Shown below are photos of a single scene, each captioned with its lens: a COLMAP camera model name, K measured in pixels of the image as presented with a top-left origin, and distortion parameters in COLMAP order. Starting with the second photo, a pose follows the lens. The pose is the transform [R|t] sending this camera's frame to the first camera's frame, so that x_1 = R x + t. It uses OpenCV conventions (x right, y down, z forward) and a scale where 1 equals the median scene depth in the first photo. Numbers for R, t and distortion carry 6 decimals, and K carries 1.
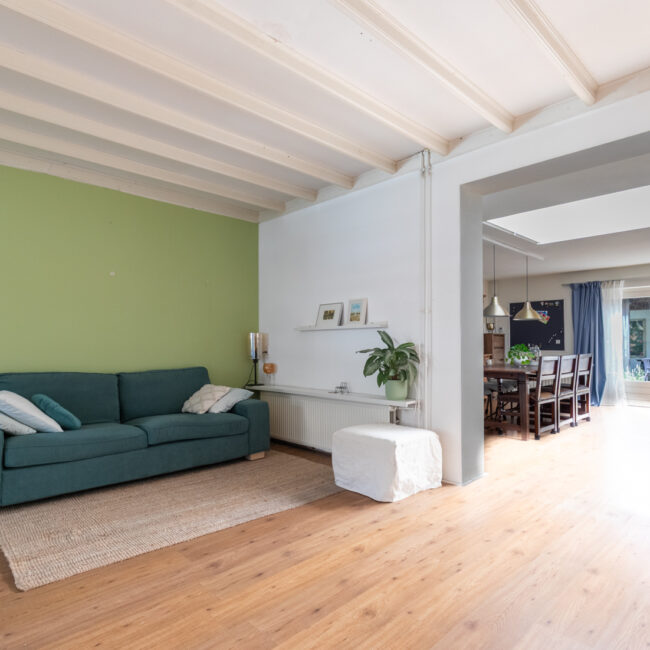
lens RADIAL K [[431.8, 0, 282.2], [0, 431.8, 343.7], [0, 0, 1]] dist [0.002773, 0.001126]
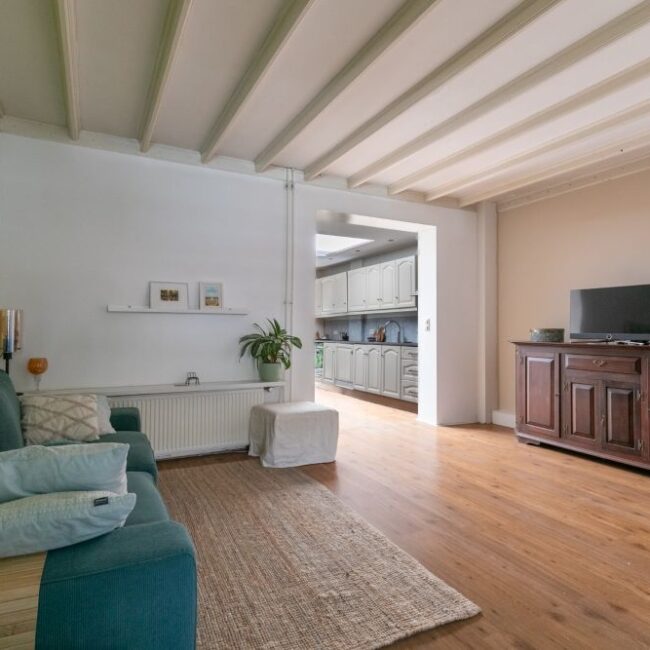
lens RADIAL K [[465.6, 0, 325.0], [0, 465.6, 325.0], [0, 0, 1]] dist [-0.004224, 0.000677]
pose [[0.251064, 0.018640, 0.967791, -1.112942], [-0.008677, 0.999818, -0.017005, 0.007379], [-0.967932, -0.004128, 0.251180, 0.744959]]
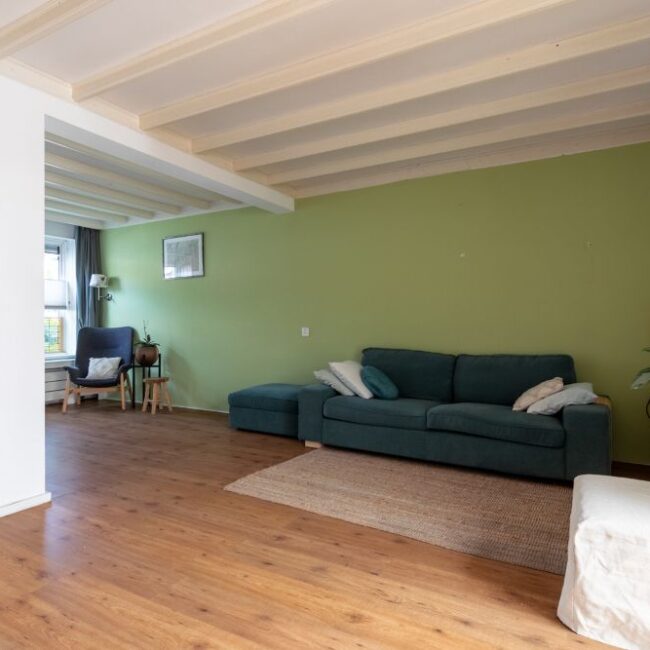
lens RADIAL K [[434.1, 0, 360.3], [0, 434.1, 326.3], [0, 0, 1]] dist [0.008385, -0.001634]
pose [[0.379791, 0.005090, -0.925058, 0.684106], [0.000335, 0.999984, 0.005640, -0.004370], [0.925072, -0.002452, 0.379783, 0.602983]]
